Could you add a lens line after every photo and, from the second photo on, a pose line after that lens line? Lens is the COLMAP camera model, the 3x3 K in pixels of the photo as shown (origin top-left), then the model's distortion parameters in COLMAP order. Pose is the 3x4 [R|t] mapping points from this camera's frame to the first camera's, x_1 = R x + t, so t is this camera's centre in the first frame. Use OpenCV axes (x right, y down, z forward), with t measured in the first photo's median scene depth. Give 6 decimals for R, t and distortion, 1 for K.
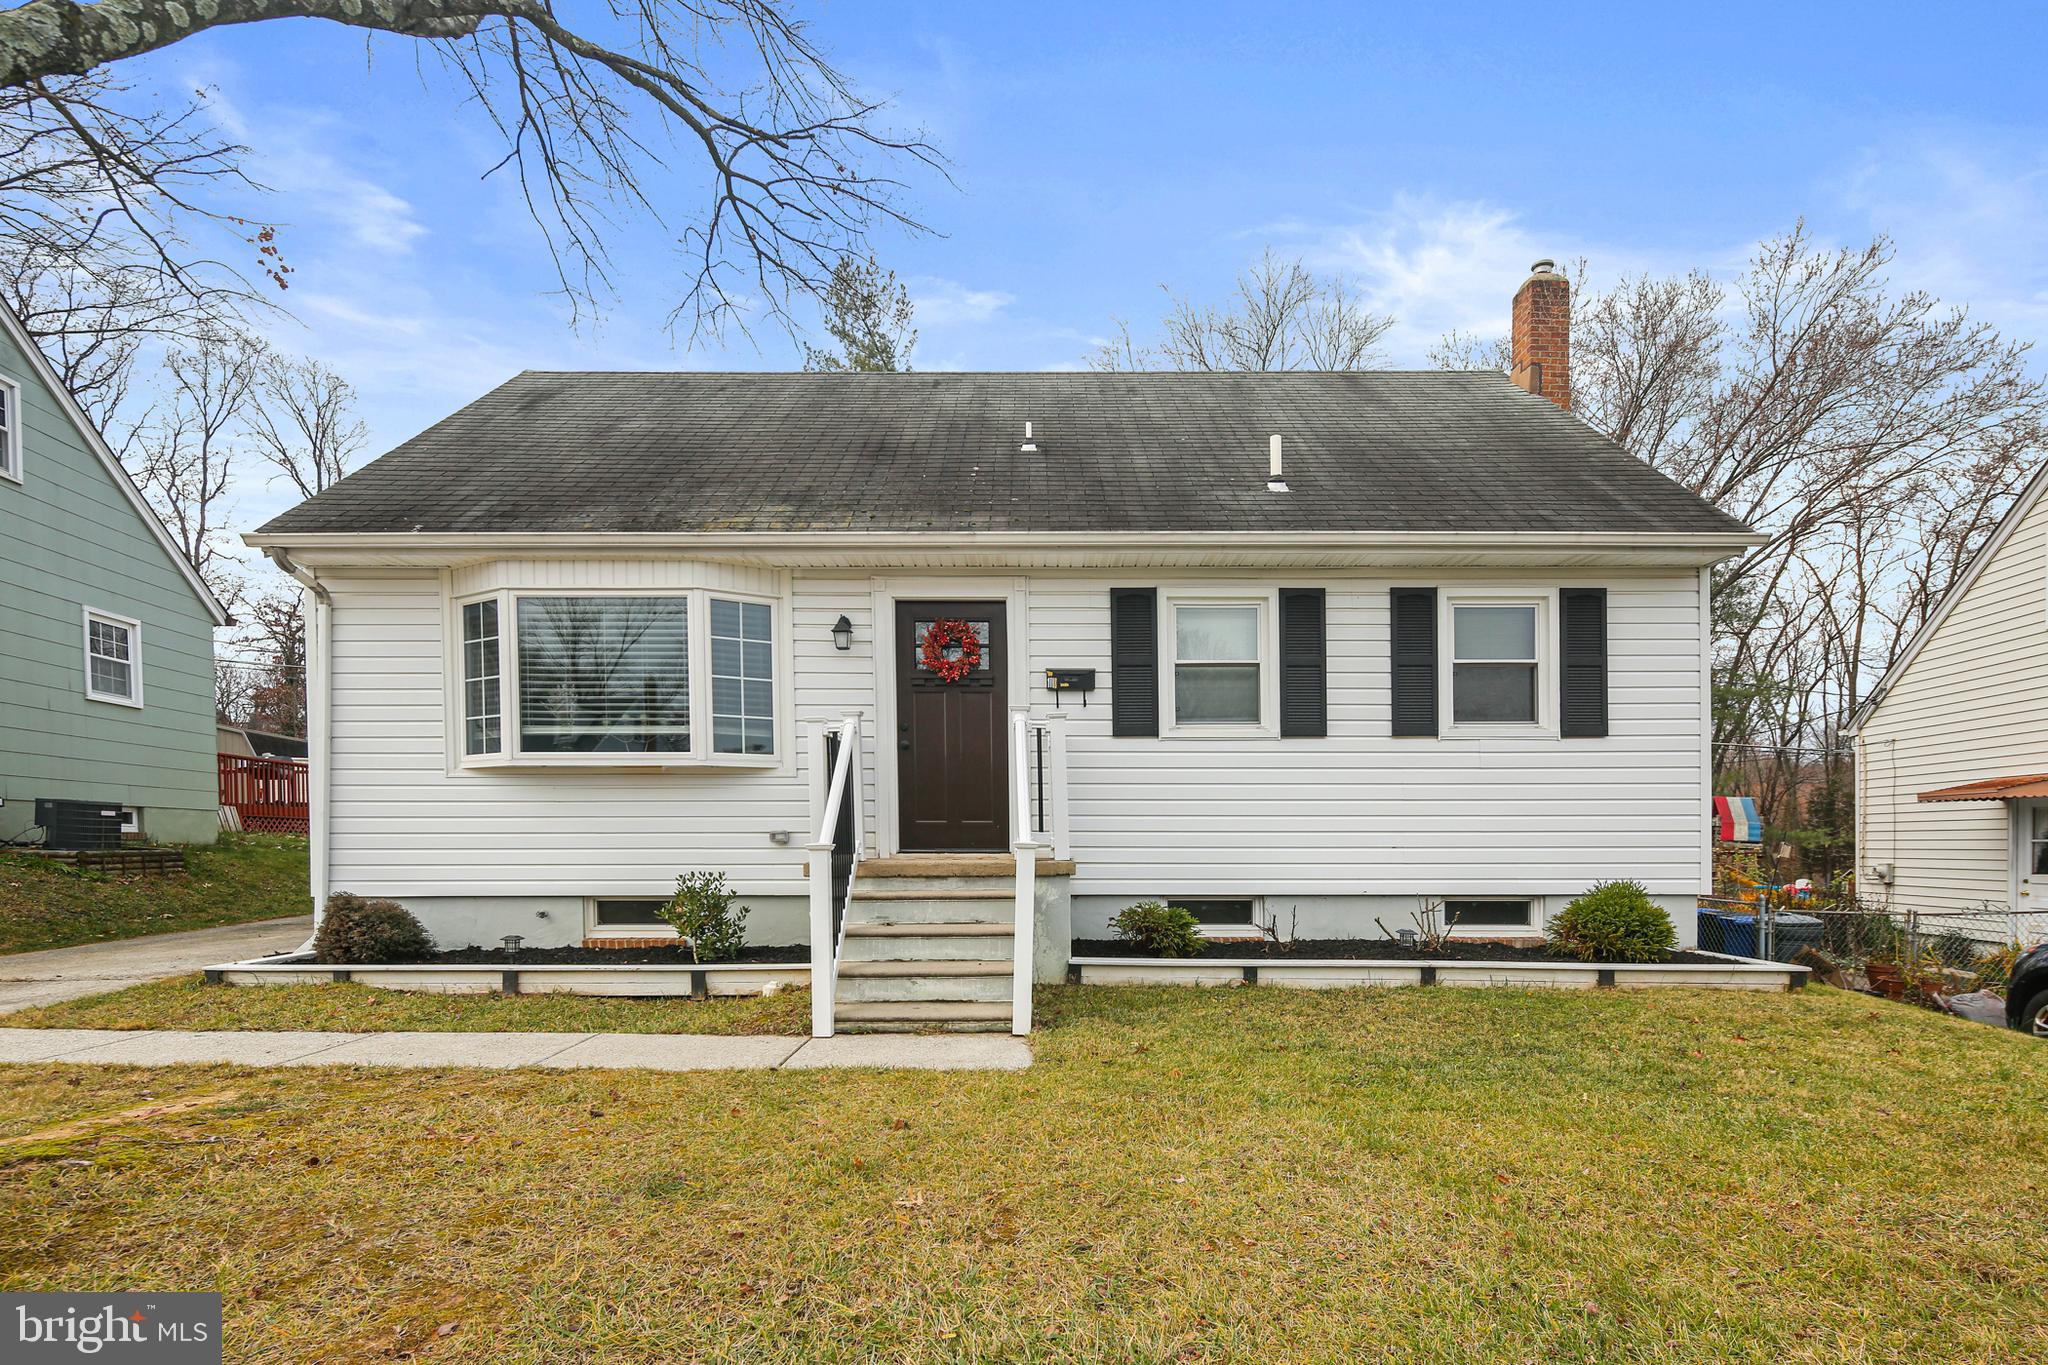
lens RADIAL K [[1002.3, 0, 1029.5], [0, 1002.3, 718.6], [0, 0, 1]] dist [0.001400, -0.000567]
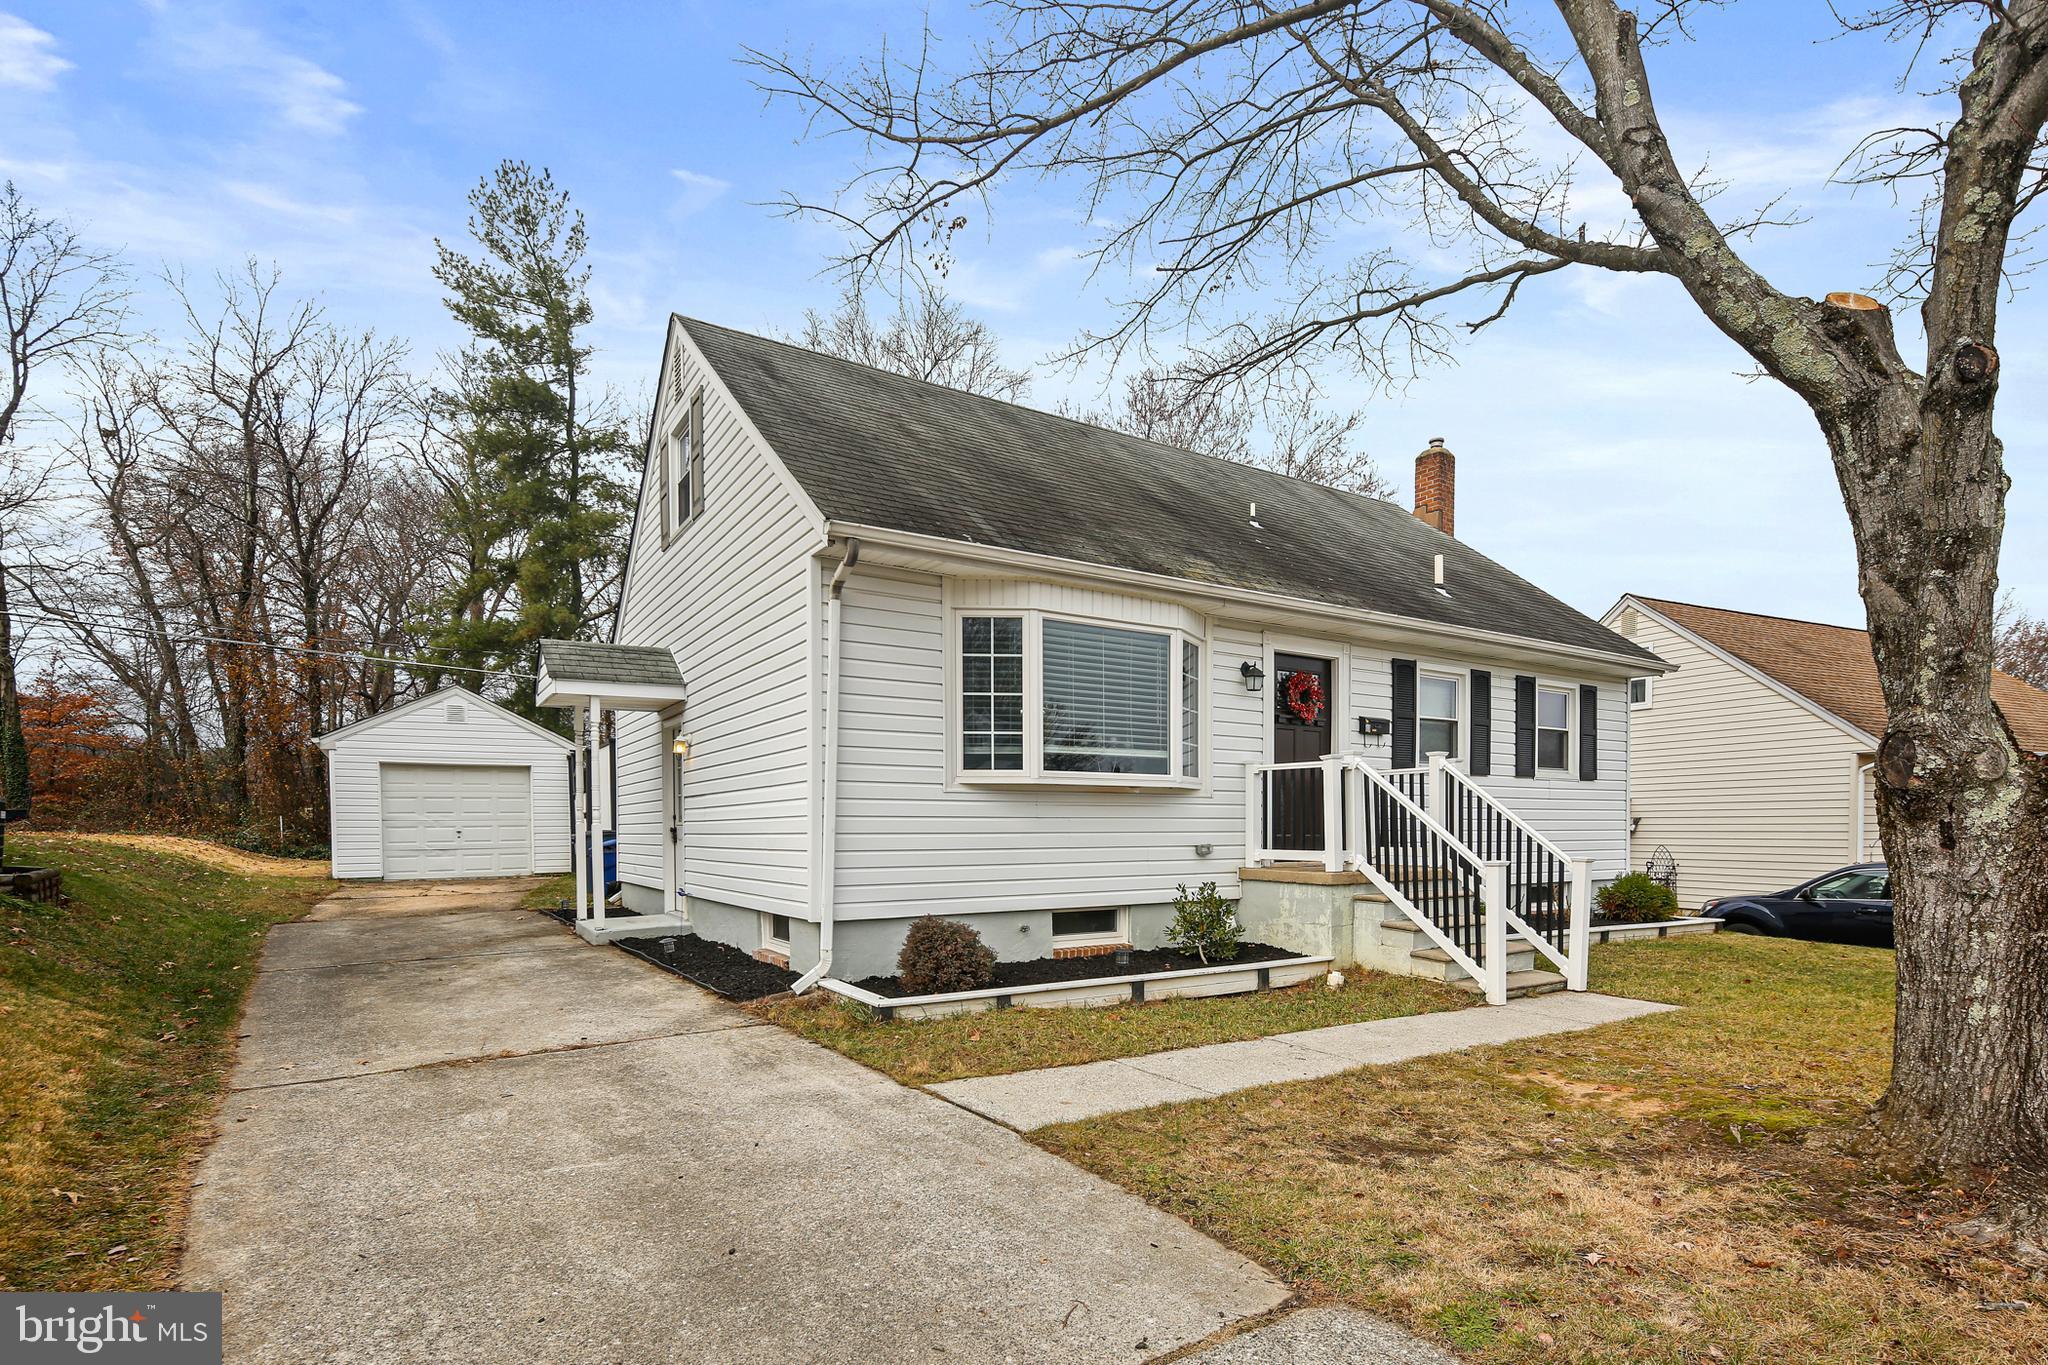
lens RADIAL K [[998.7, 0, 1027.6], [0, 998.7, 684.7], [0, 0, 1]] dist [0.000070, -0.000560]
pose [[0.846447, 0.075138, 0.527144, -1.034192], [-0.064585, 0.997172, -0.038430, -0.013354], [-0.528541, -0.001517, 0.848906, 0.135510]]
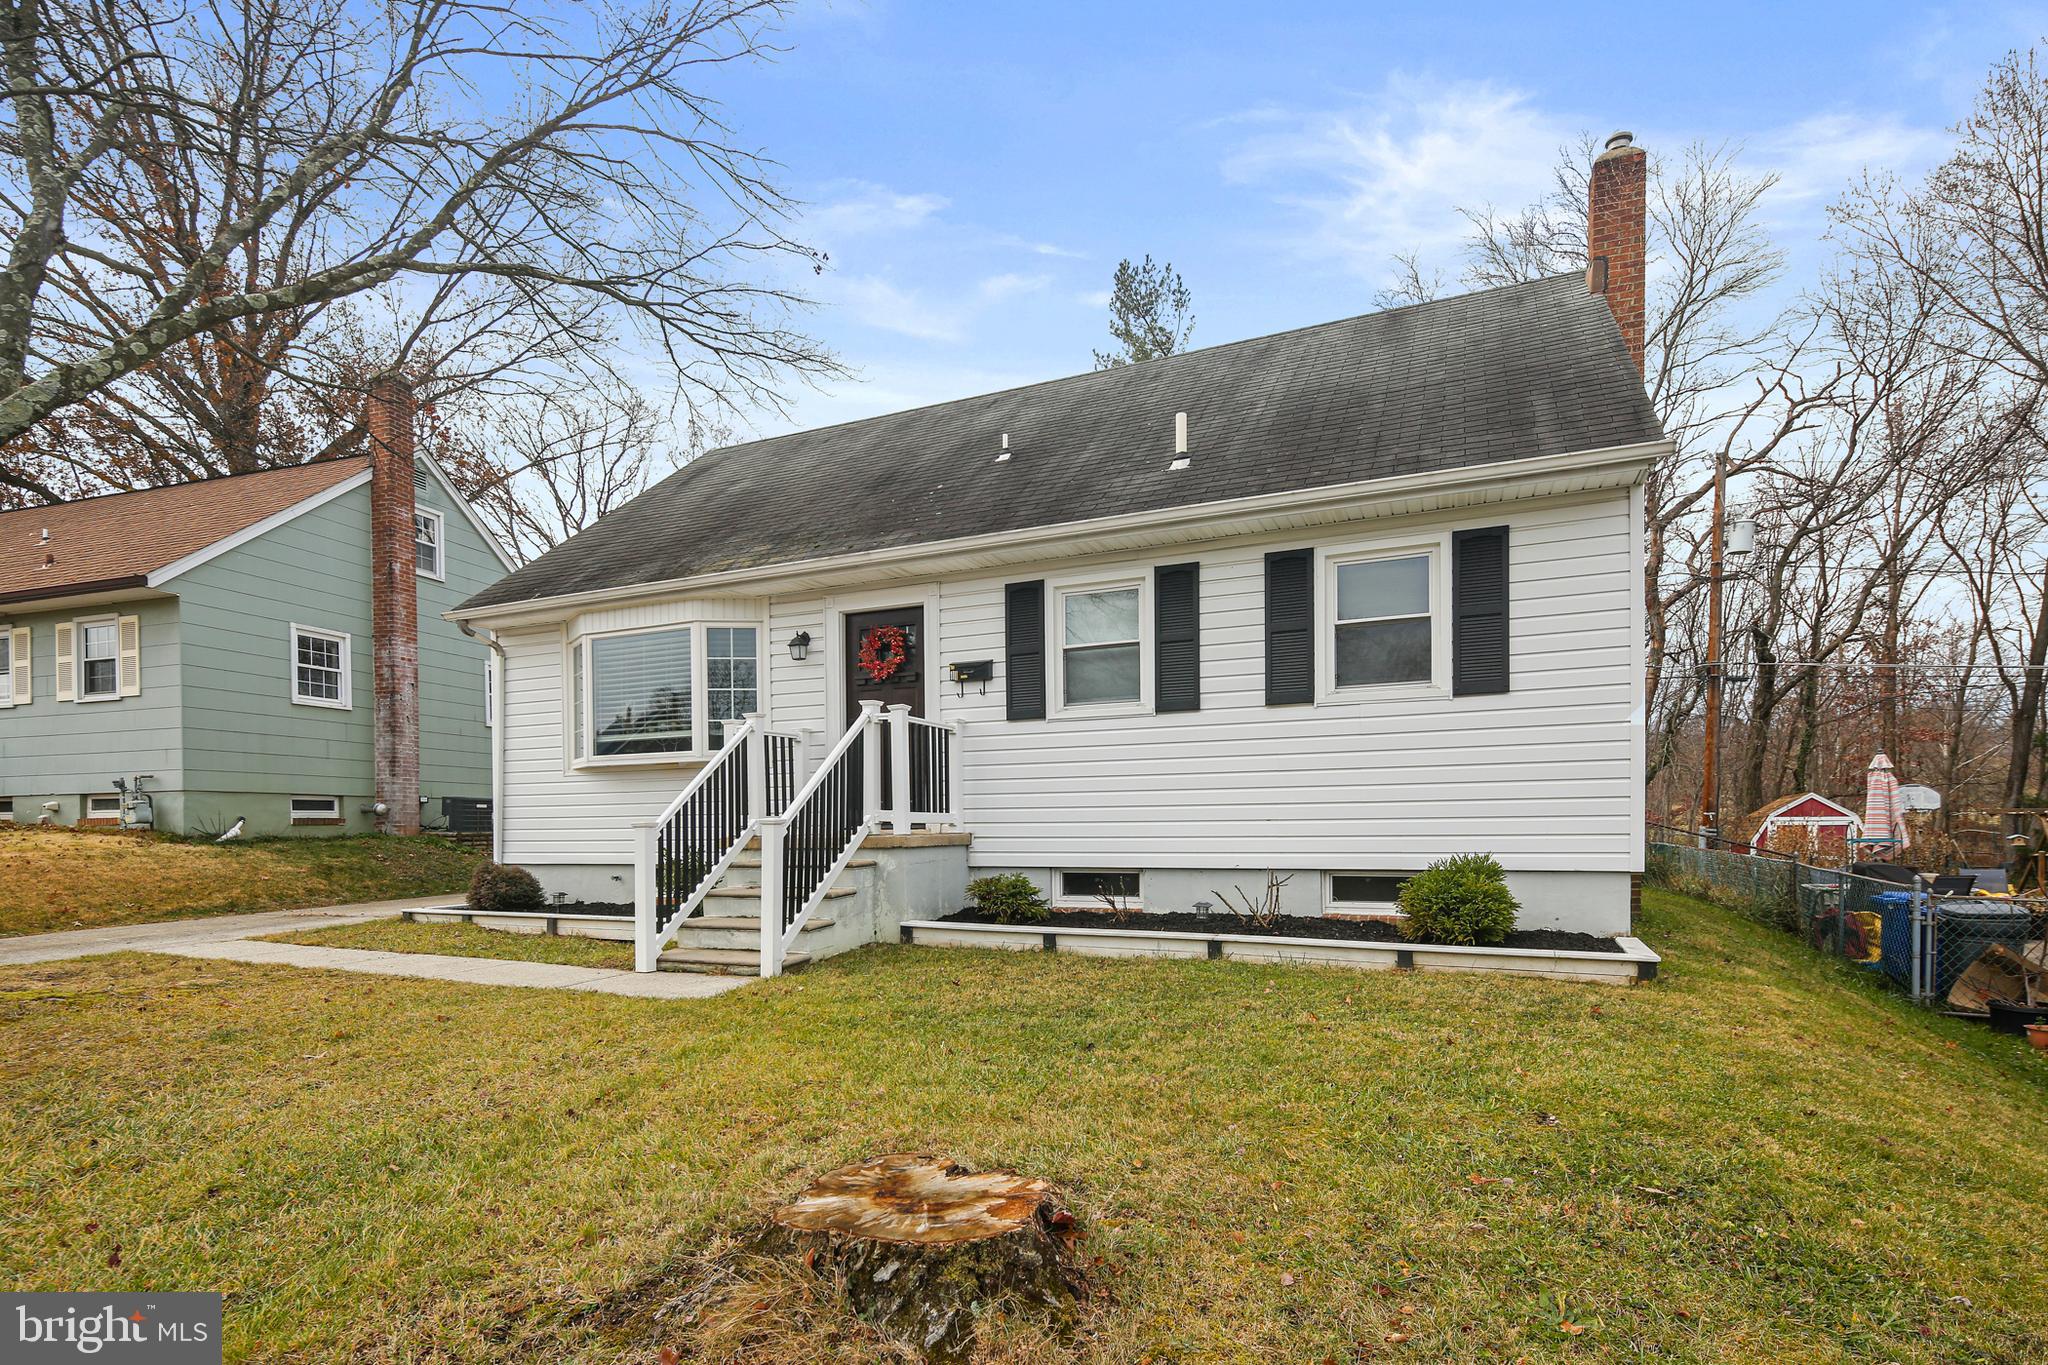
lens RADIAL K [[998.7, 0, 1027.6], [0, 998.7, 684.7], [0, 0, 1]] dist [0.000070, -0.000560]
pose [[0.912115, -0.066039, -0.404581, 0.541298], [0.060812, 0.997816, -0.025774, 0.008010], [0.405400, -0.001095, 0.914139, 0.018038]]
